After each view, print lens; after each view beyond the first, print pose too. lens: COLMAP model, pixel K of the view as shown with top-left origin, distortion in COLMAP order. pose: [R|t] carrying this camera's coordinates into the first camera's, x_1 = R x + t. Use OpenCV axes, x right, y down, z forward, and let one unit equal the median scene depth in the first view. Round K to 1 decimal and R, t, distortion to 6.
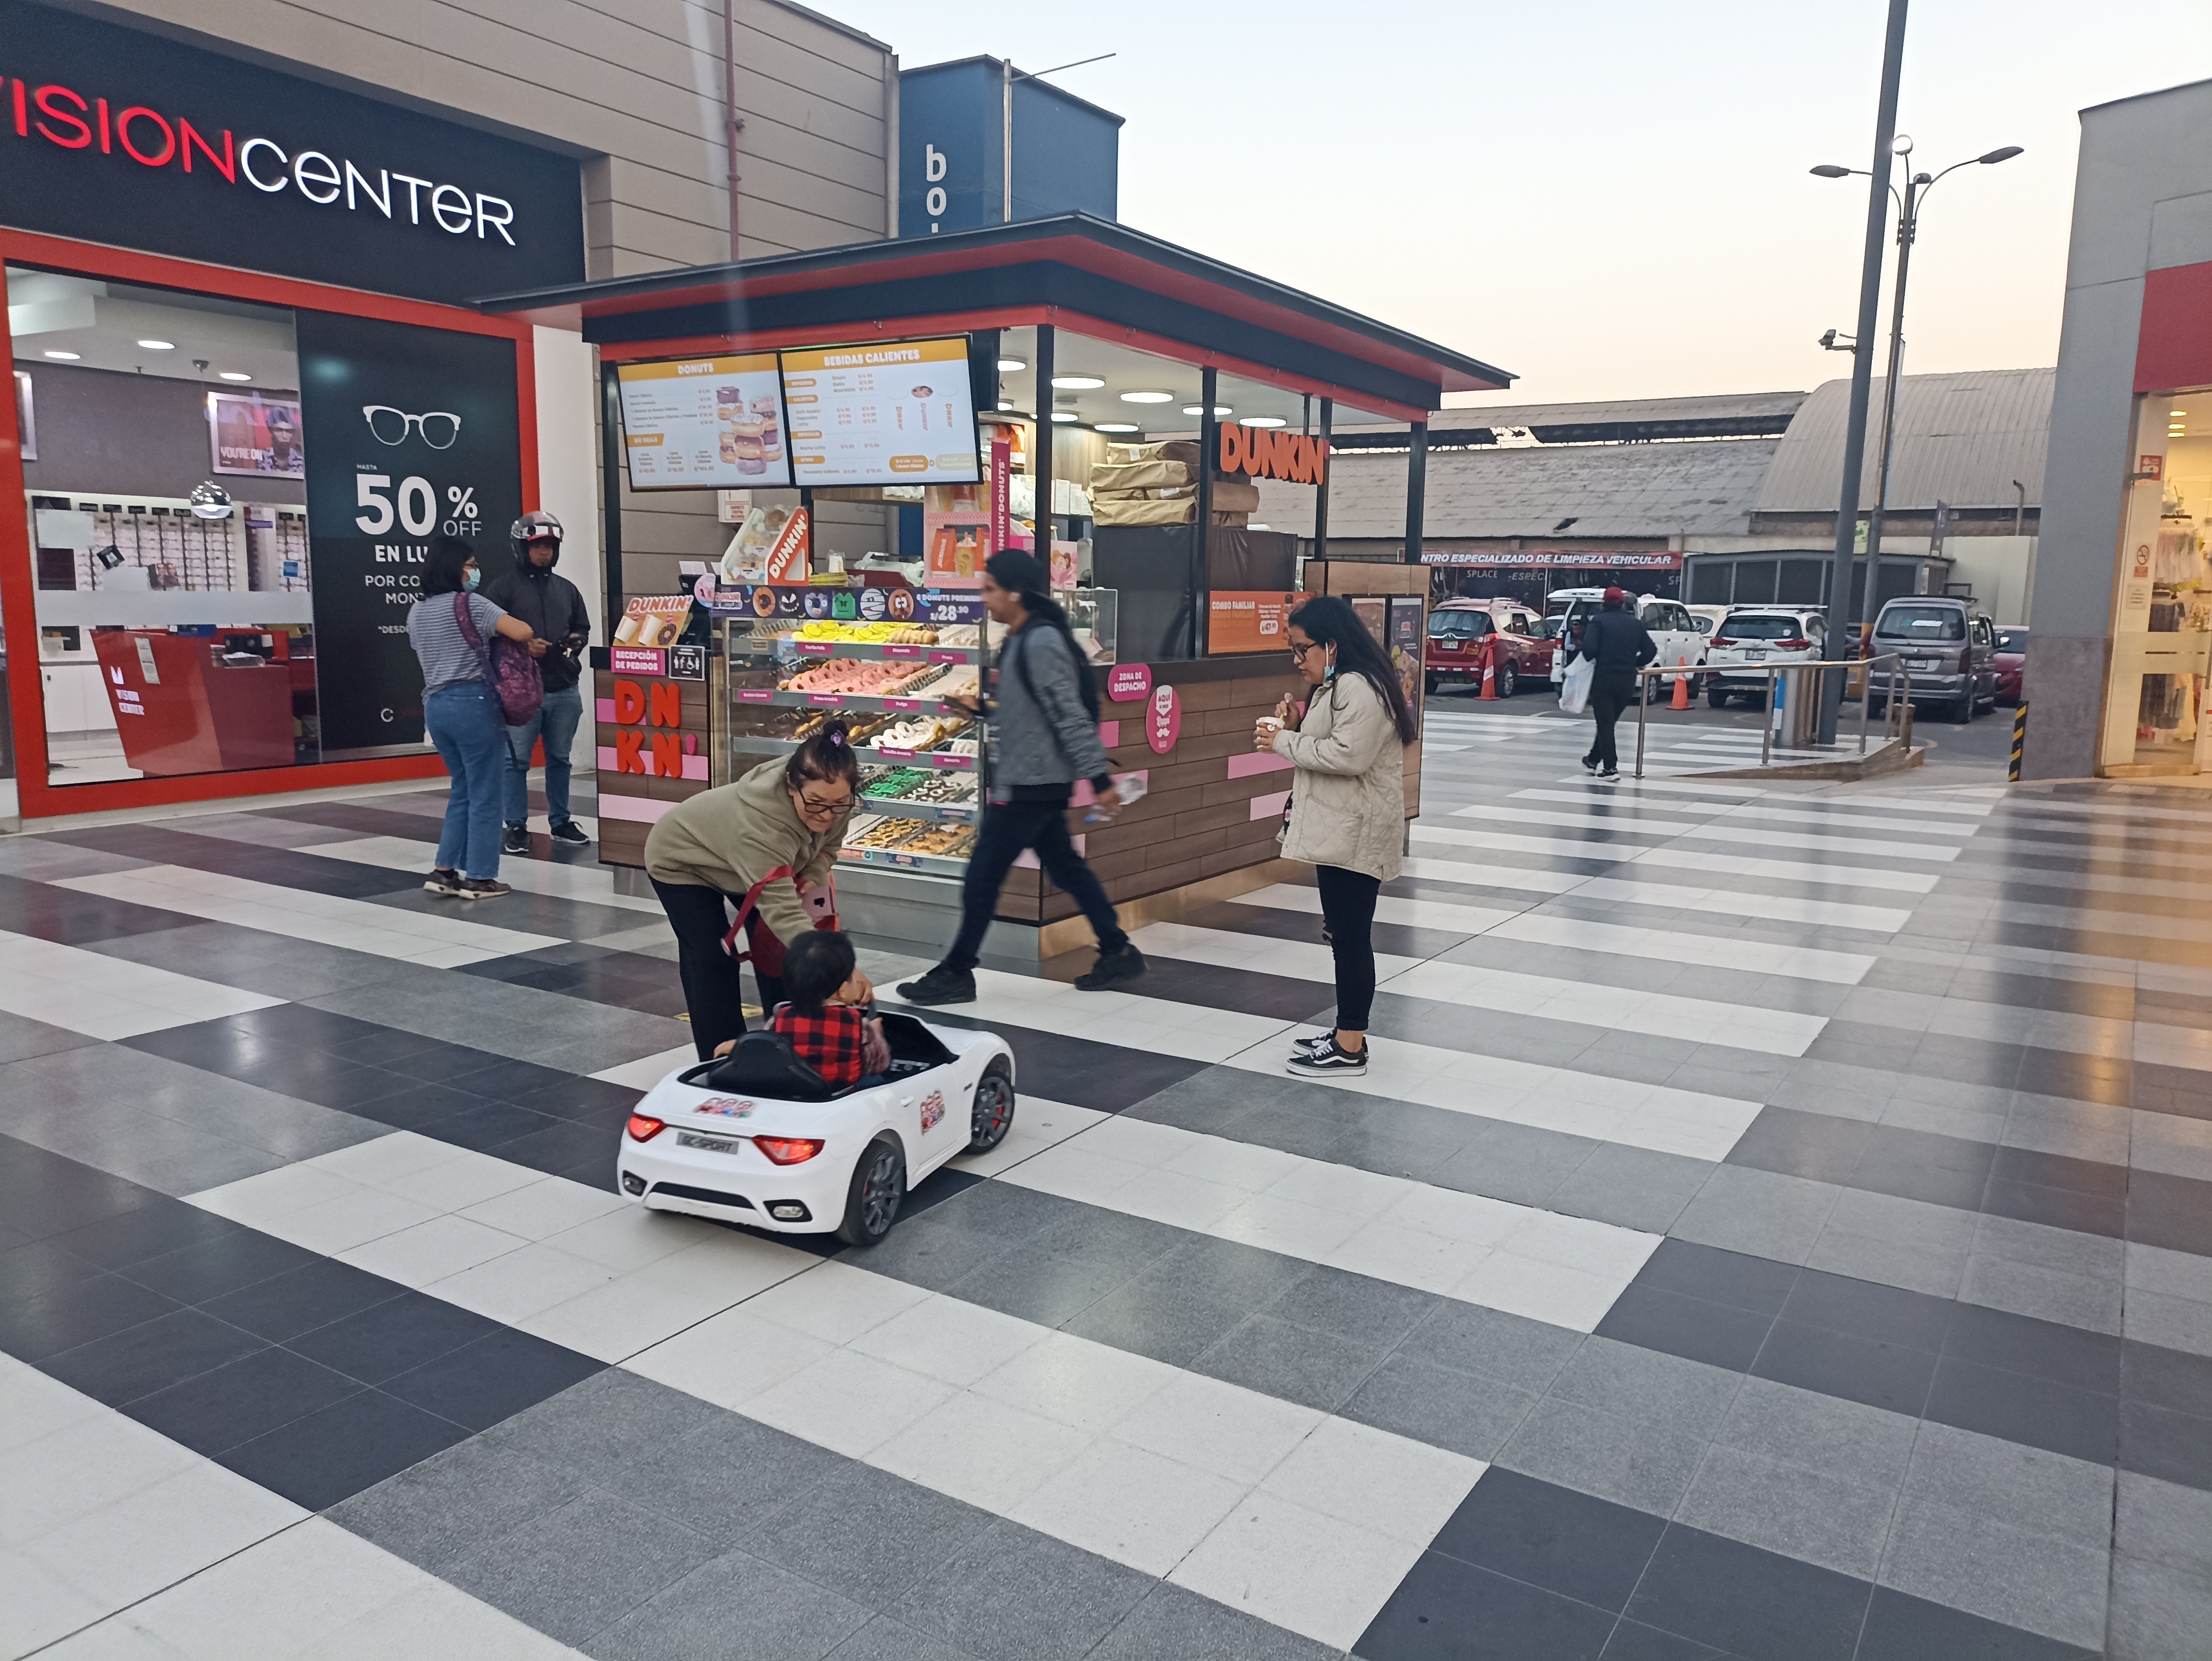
lens RADIAL K [[1622.8, 0, 1111.3], [0, 1622.8, 830.7], [0, 0, 1]] dist [0.039360, -0.018833]
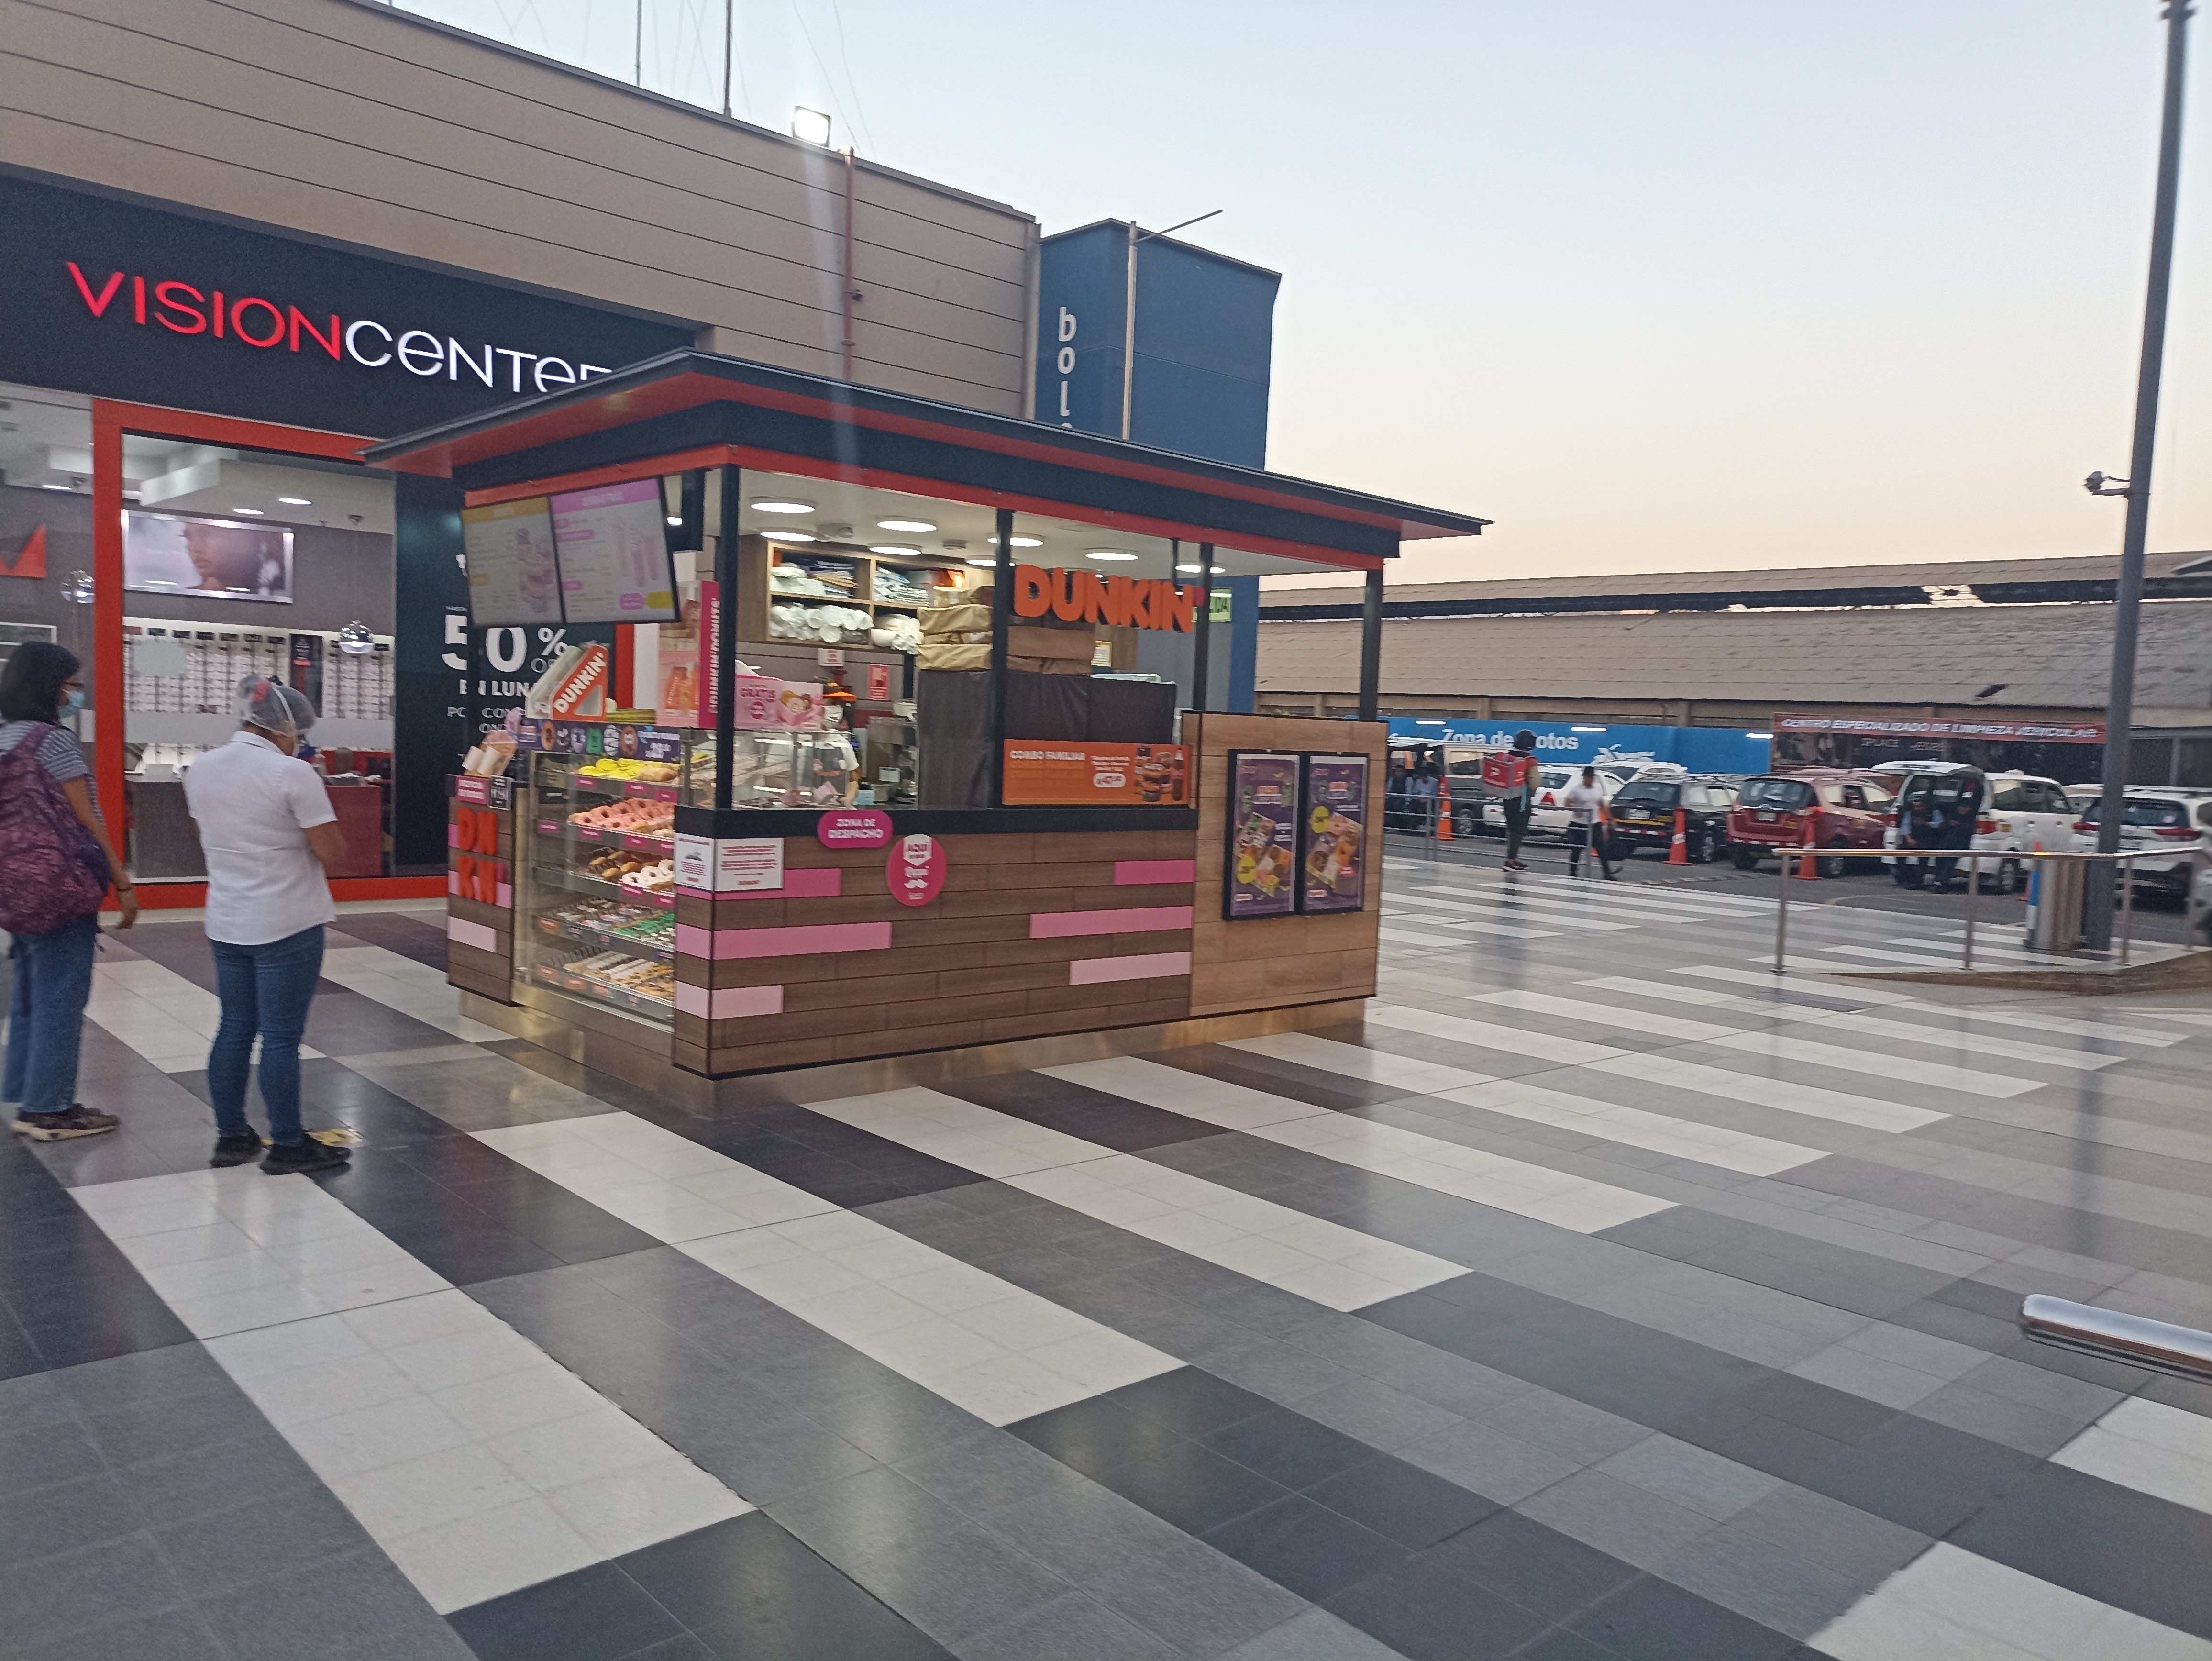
lens RADIAL K [[1622.8, 0, 1108.0], [0, 1622.8, 834.7], [0, 0, 1]] dist [0.039360, -0.018833]
pose [[0.965310, 0.045012, -0.257196, 0.250279], [-0.068058, 0.994354, -0.081415, -0.012960], [0.252080, 0.096095, 0.962924, 0.073275]]
